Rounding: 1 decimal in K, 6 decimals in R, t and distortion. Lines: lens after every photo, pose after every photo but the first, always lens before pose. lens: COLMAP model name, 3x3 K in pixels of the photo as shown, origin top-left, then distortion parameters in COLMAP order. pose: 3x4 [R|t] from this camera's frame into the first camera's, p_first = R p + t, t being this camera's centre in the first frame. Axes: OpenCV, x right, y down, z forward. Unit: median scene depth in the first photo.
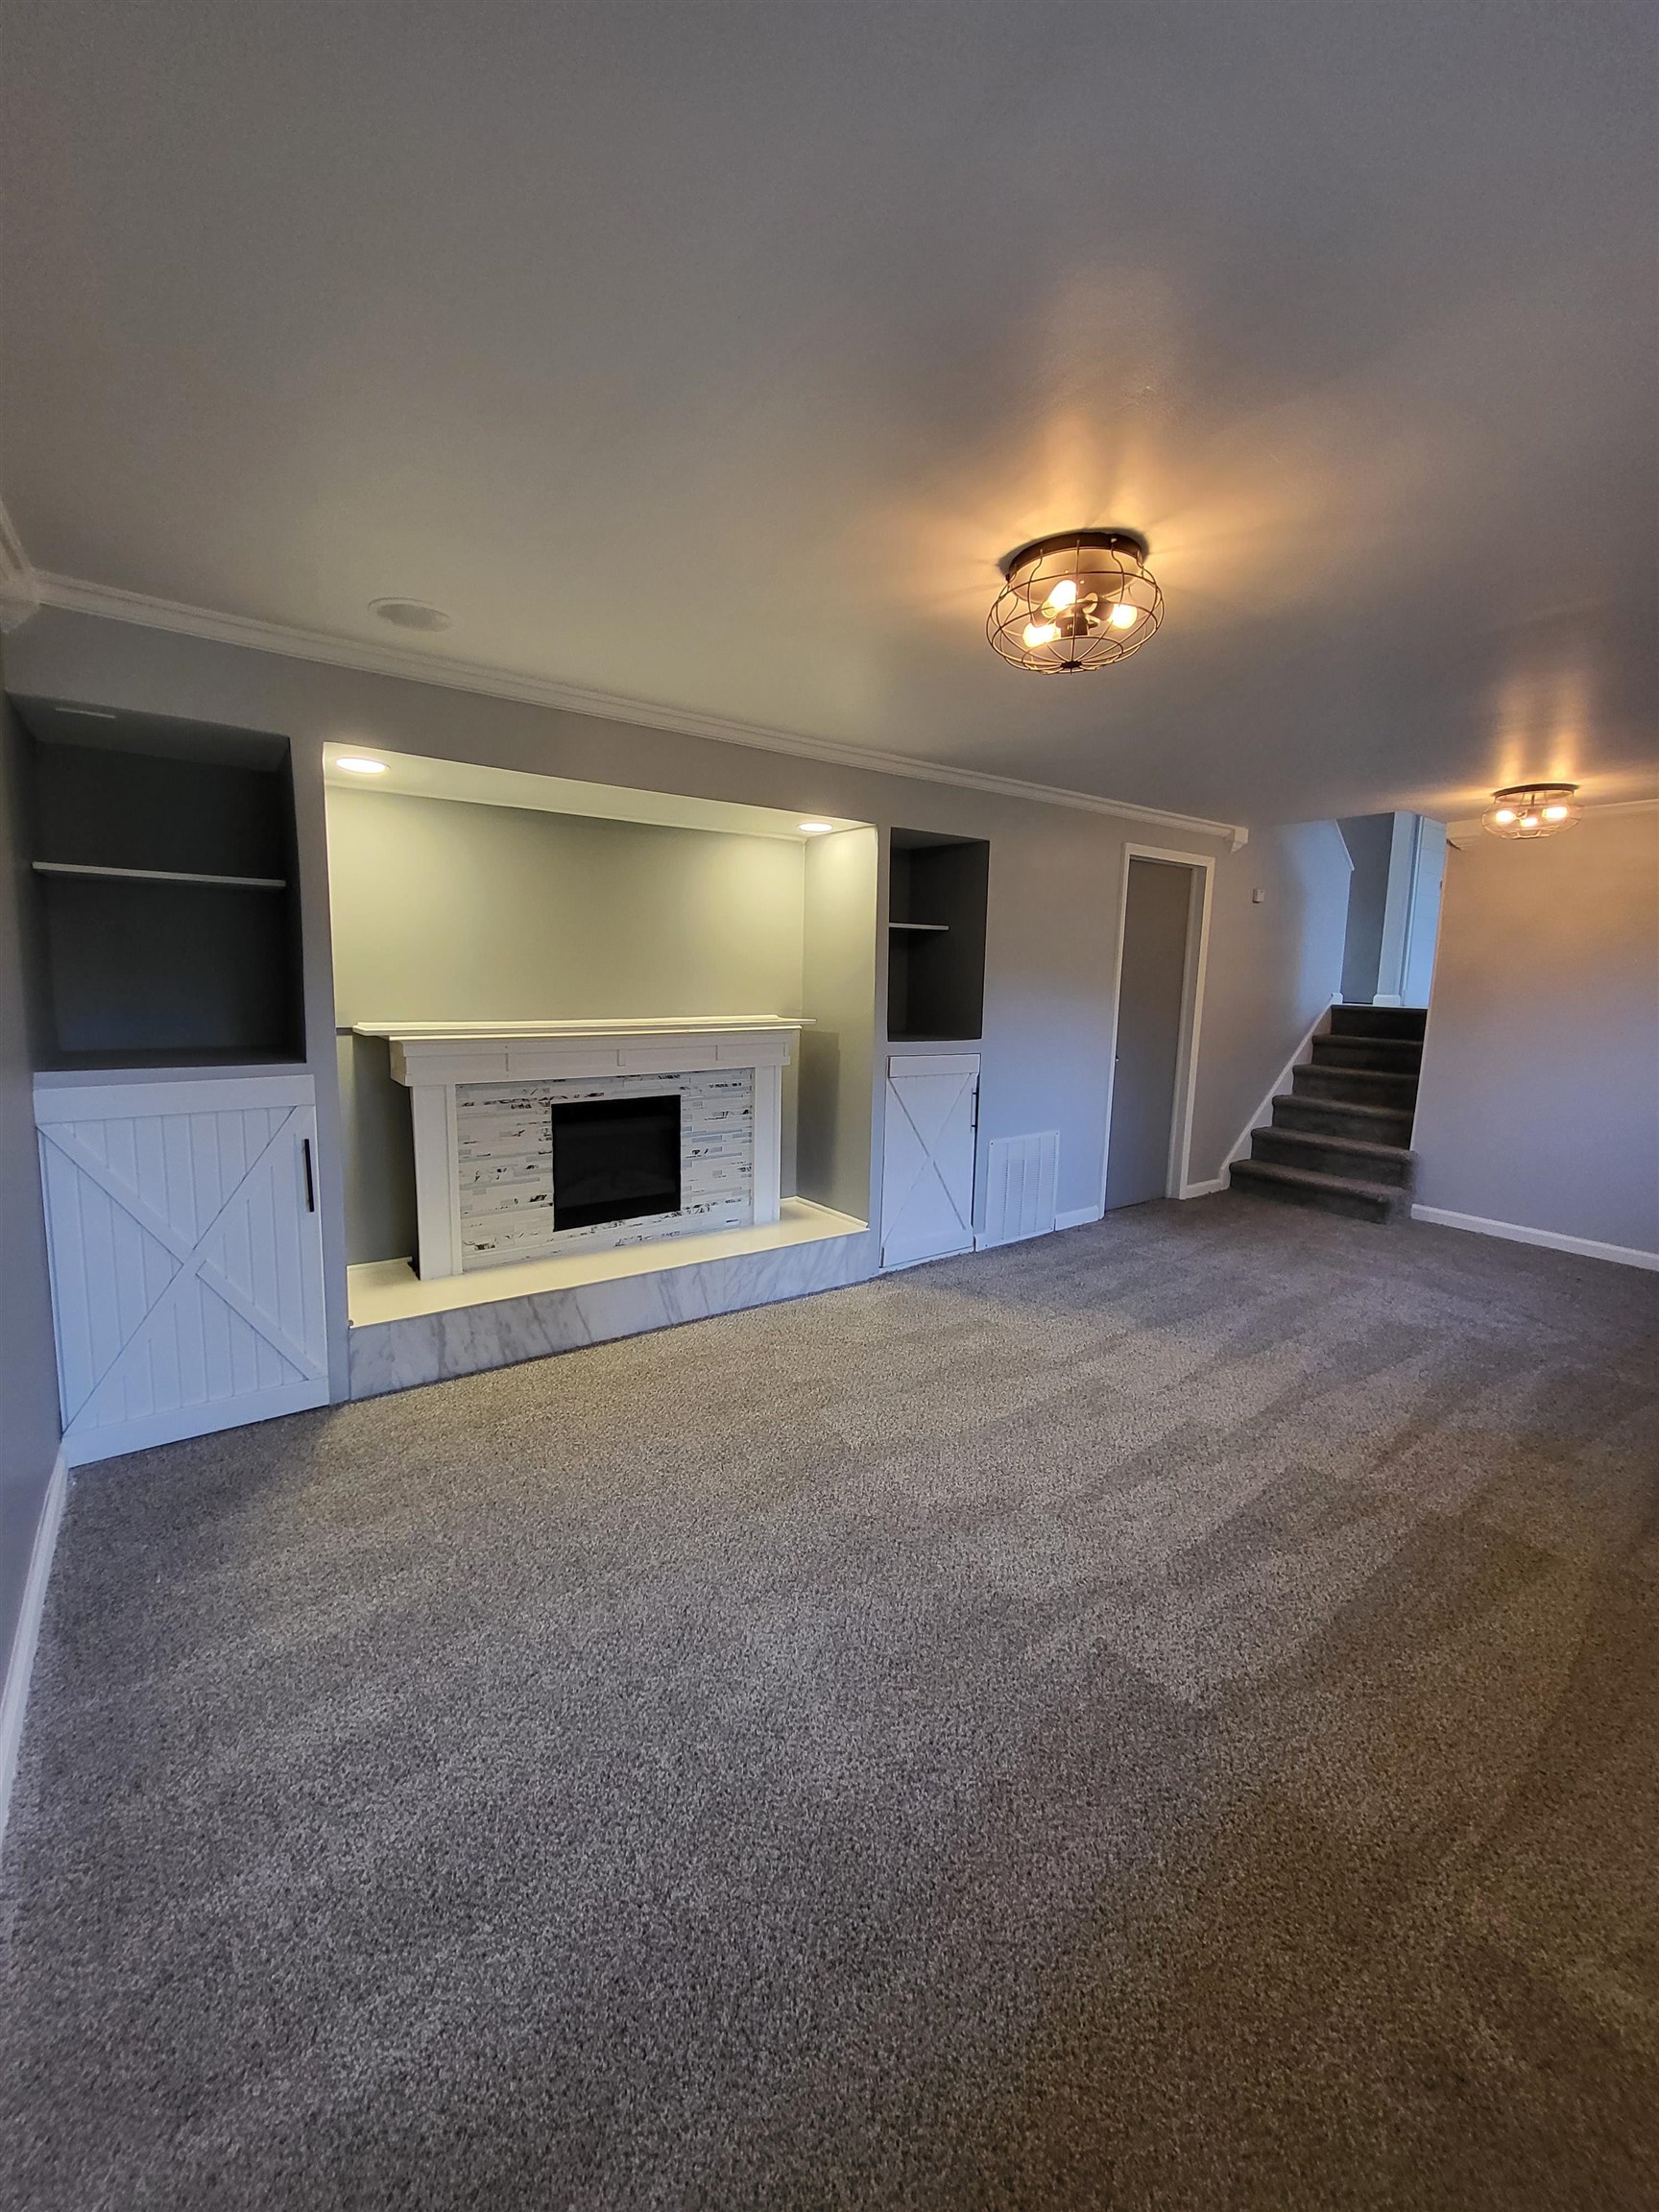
lens RADIAL K [[869.5, 0, 799.5], [0, 869.5, 1070.1], [0, 0, 1]] dist [-0.002257, -0.000419]
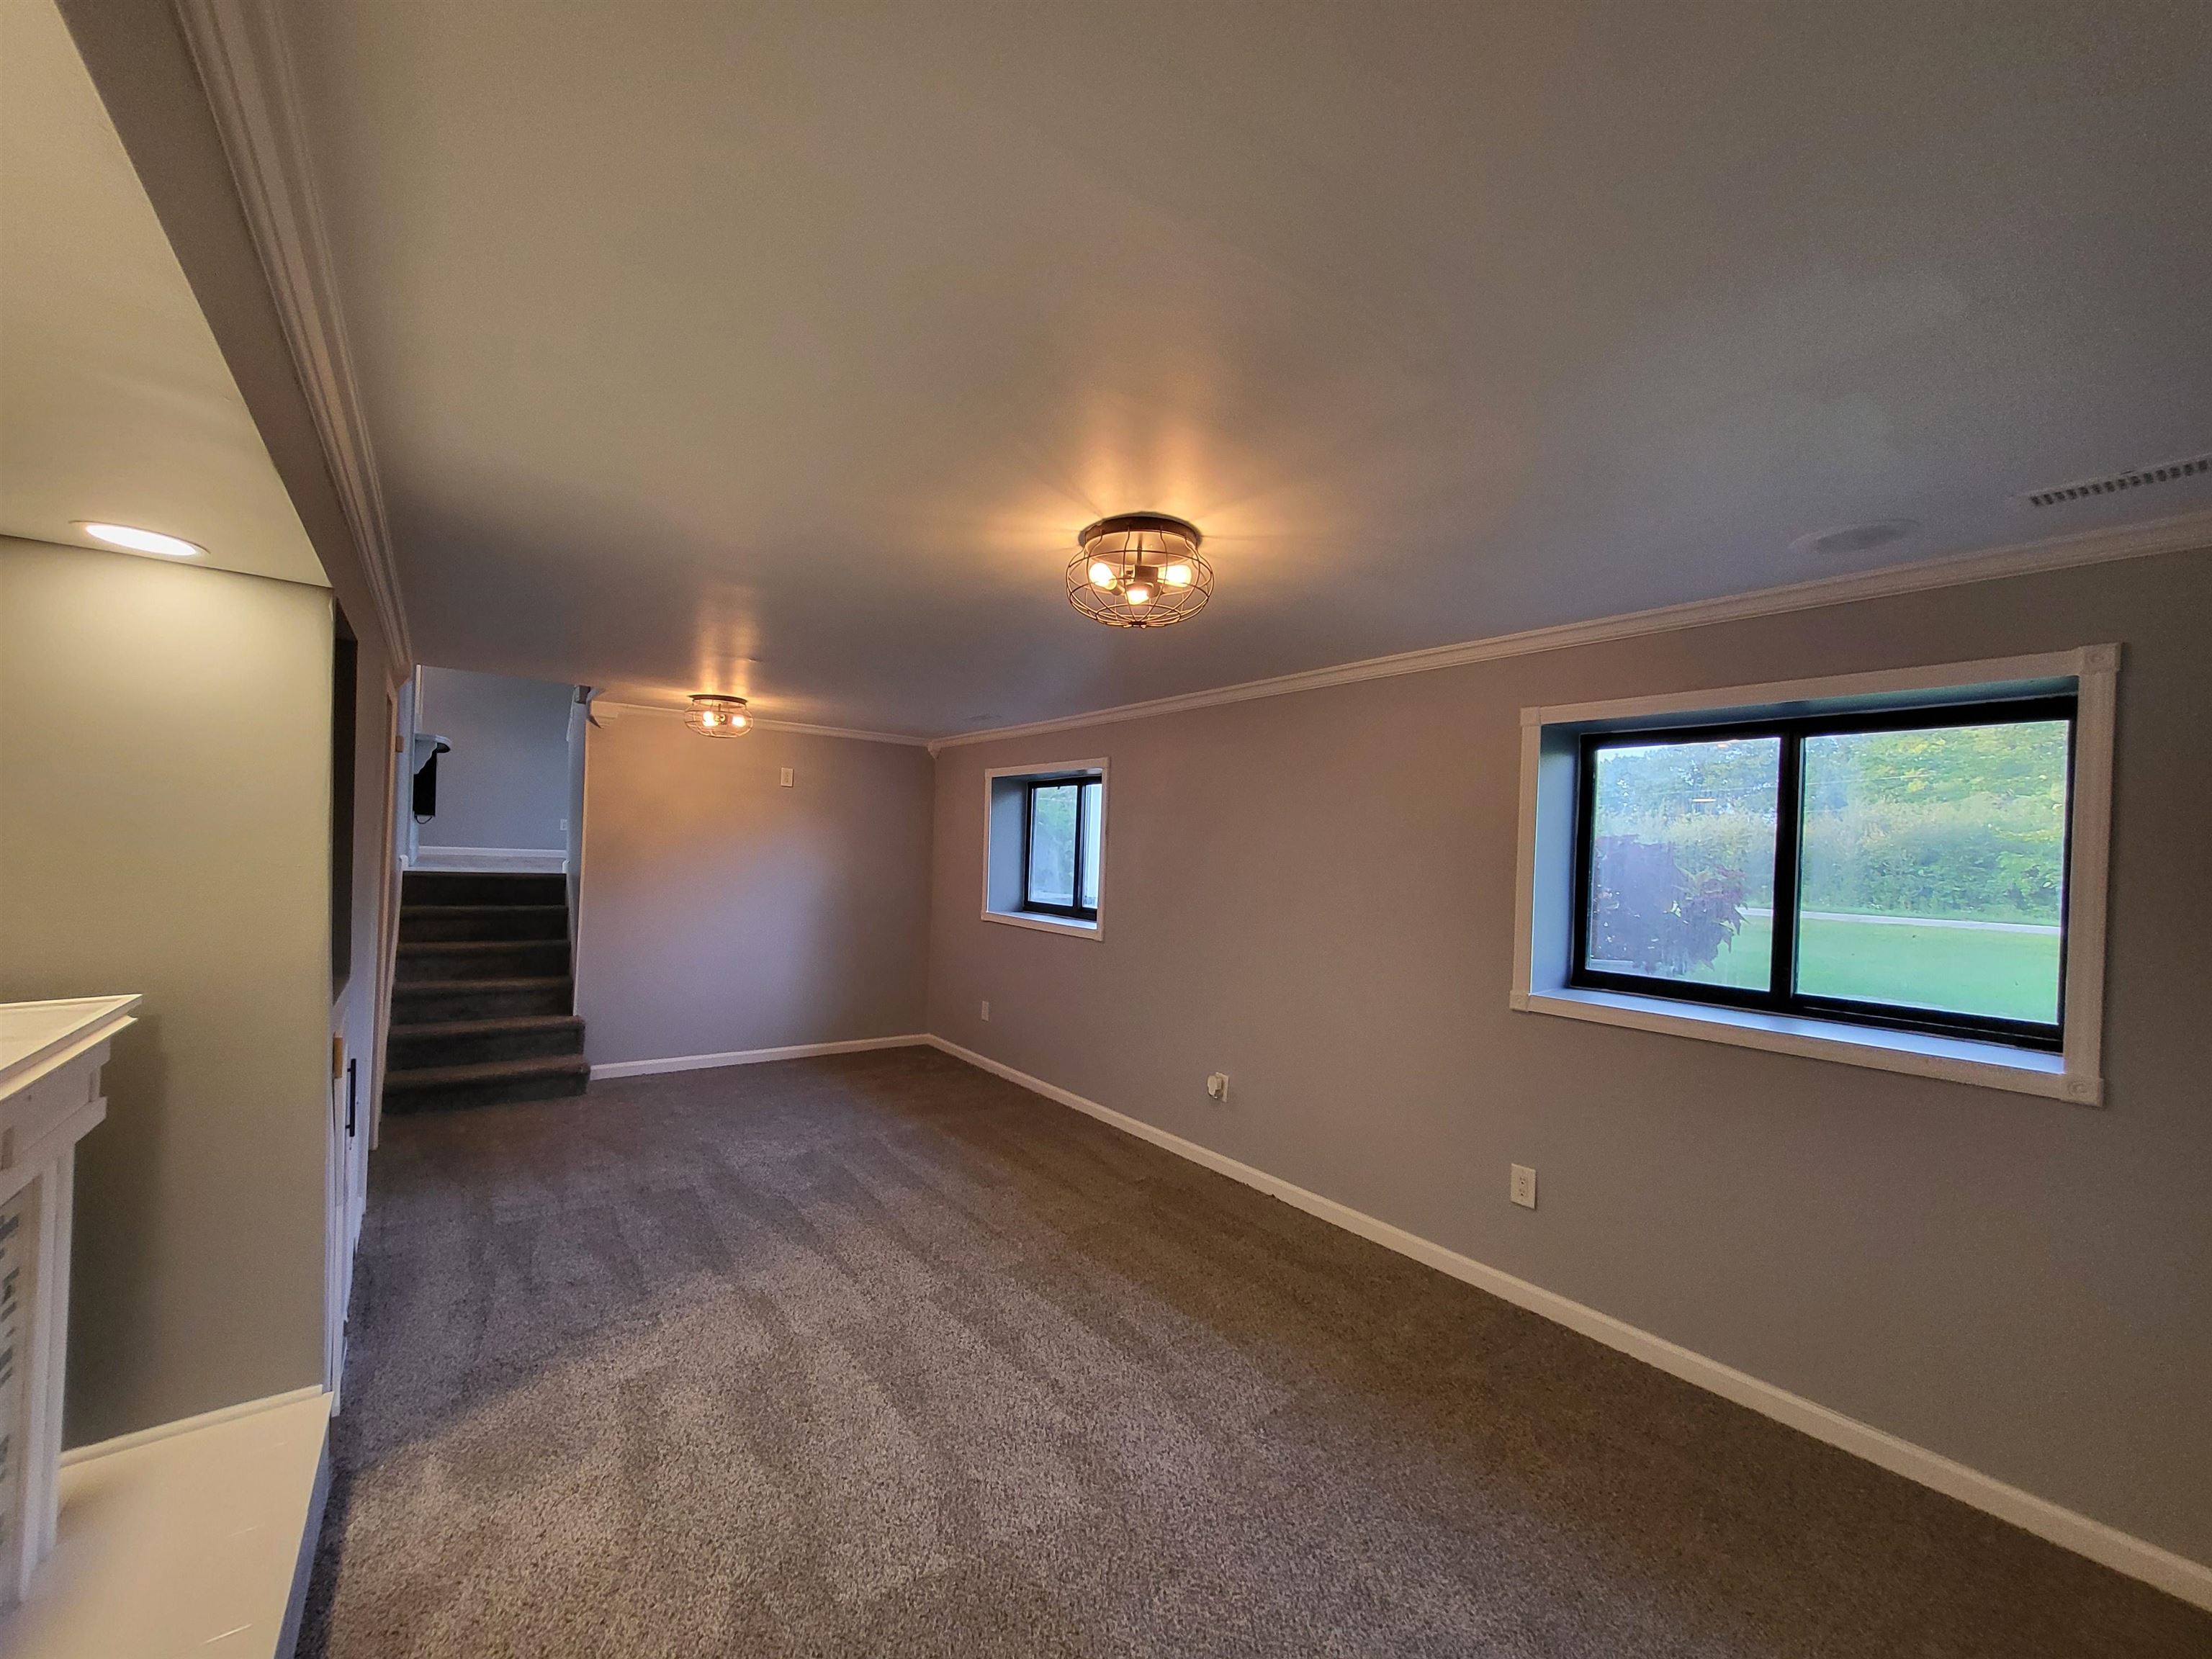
lens RADIAL K [[869.5, 0, 1068.0], [0, 869.5, 845.4], [0, 0, 1]] dist [-0.002257, -0.000419]
pose [[-0.017380, -0.018541, 0.999677, -0.440710], [0.077718, 0.996778, 0.019838, -0.112019], [-0.996824, 0.078038, -0.015883, 0.595271]]
